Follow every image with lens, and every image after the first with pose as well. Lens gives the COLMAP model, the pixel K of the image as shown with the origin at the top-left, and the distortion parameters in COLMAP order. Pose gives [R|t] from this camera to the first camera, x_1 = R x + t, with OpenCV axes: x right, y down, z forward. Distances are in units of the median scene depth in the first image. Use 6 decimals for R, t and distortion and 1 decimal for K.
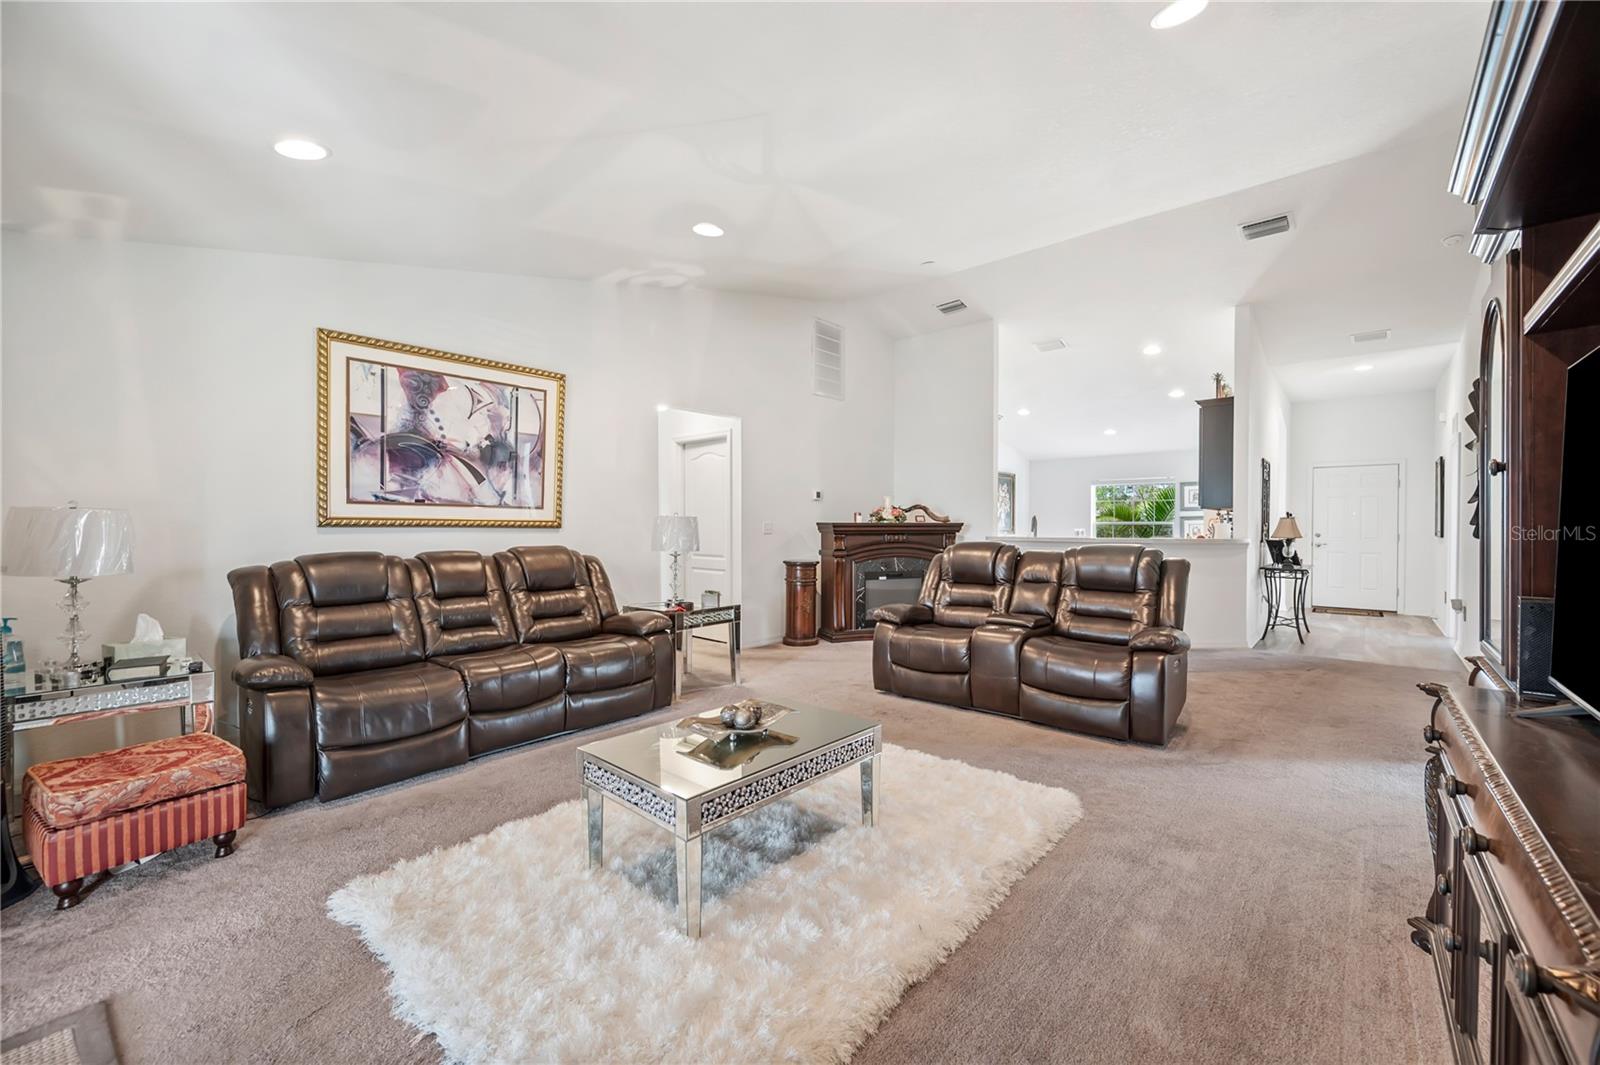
lens RADIAL K [[635.6, 0, 805.2], [0, 635.6, 531.0], [0, 0, 1]] dist [-0.000164, 0.000080]
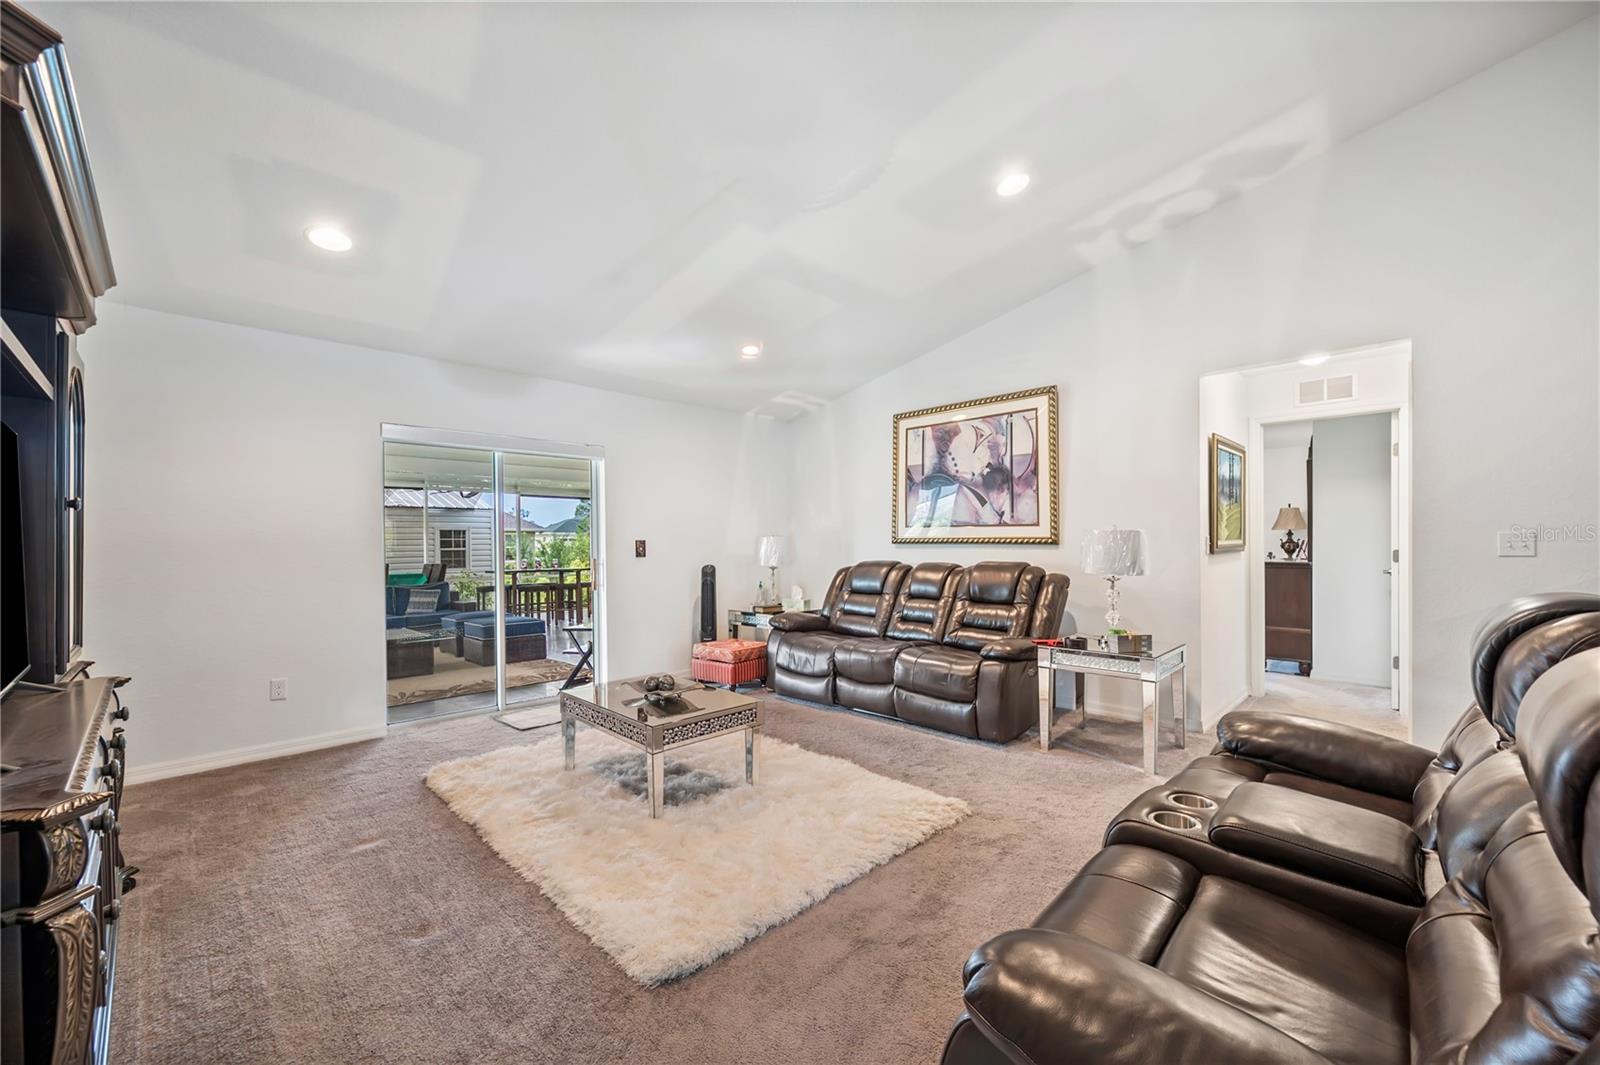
lens RADIAL K [[623.7, 0, 792.5], [0, 623.7, 547.9], [0, 0, 1]] dist [0.000609, 0.000073]
pose [[-0.068311, 0.003330, -0.997658, 0.612388], [-0.006922, 0.999969, 0.003812, -0.000690], [0.997640, 0.007167, -0.068286, 0.692680]]
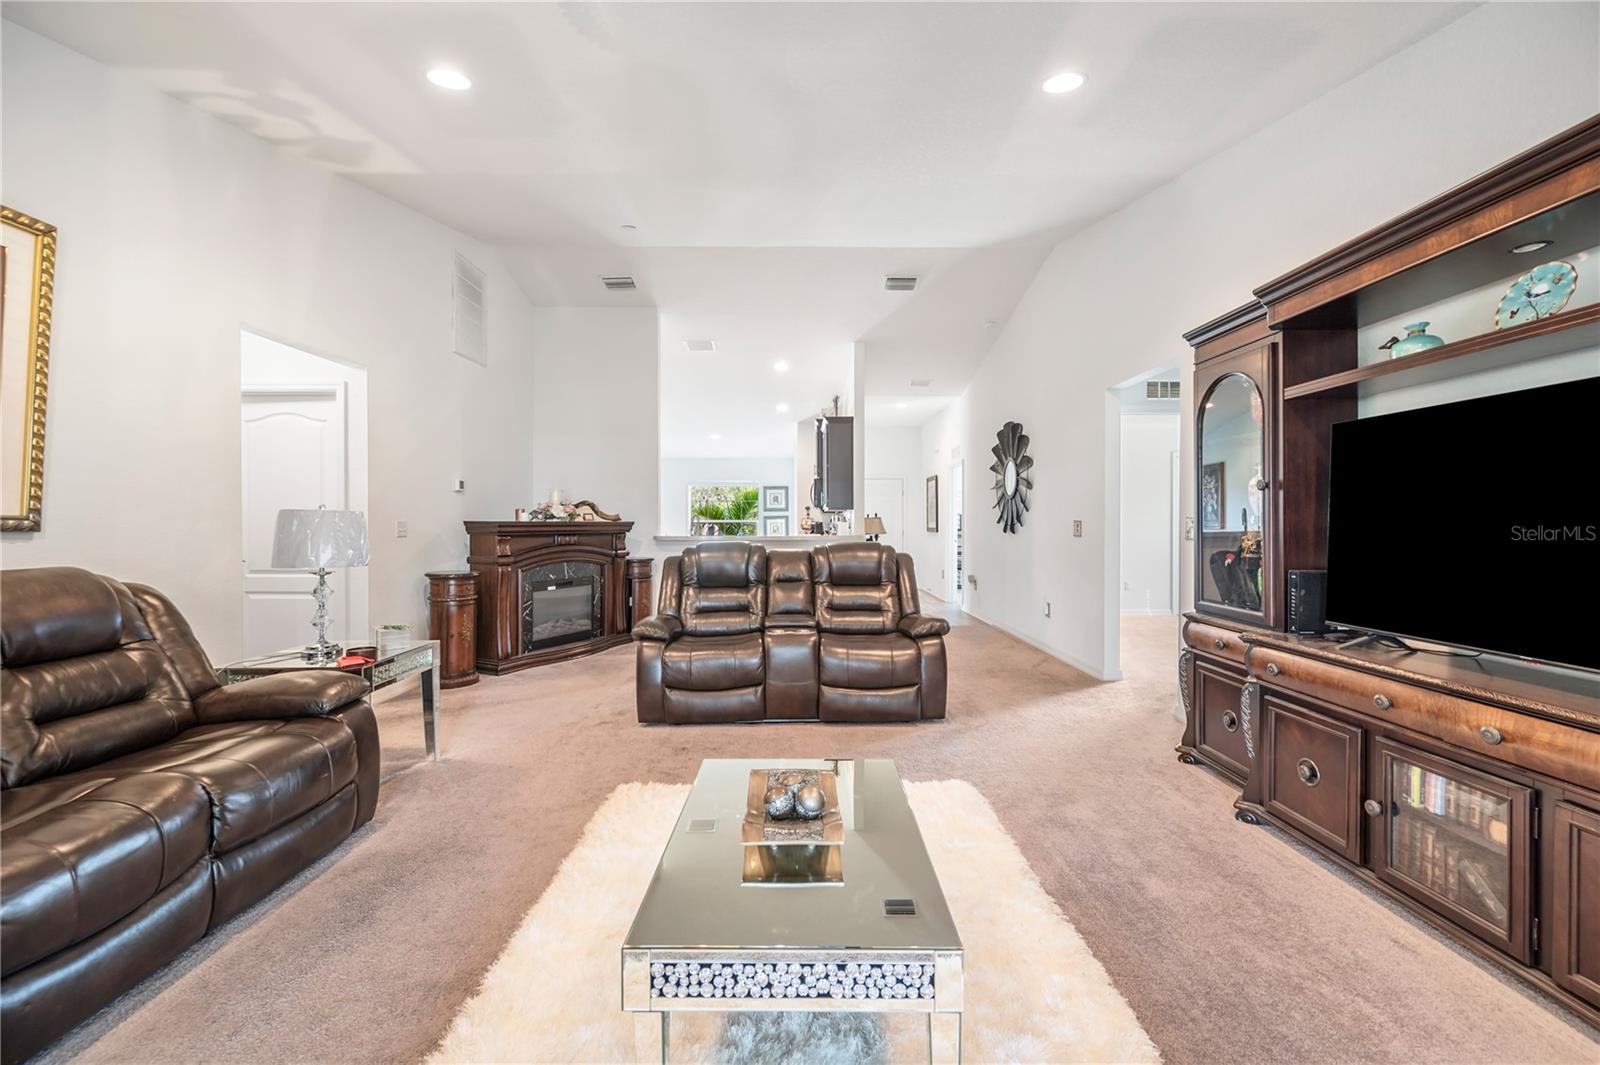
lens RADIAL K [[637.7, 0, 803.6], [0, 637.7, 523.8], [0, 0, 1]] dist [-0.000335, -0.000176]
pose [[0.743963, -0.001598, 0.668219, -0.284021], [0.008201, 0.999944, -0.006740, -0.002381], [-0.668171, 0.010494, 0.743934, 0.237915]]
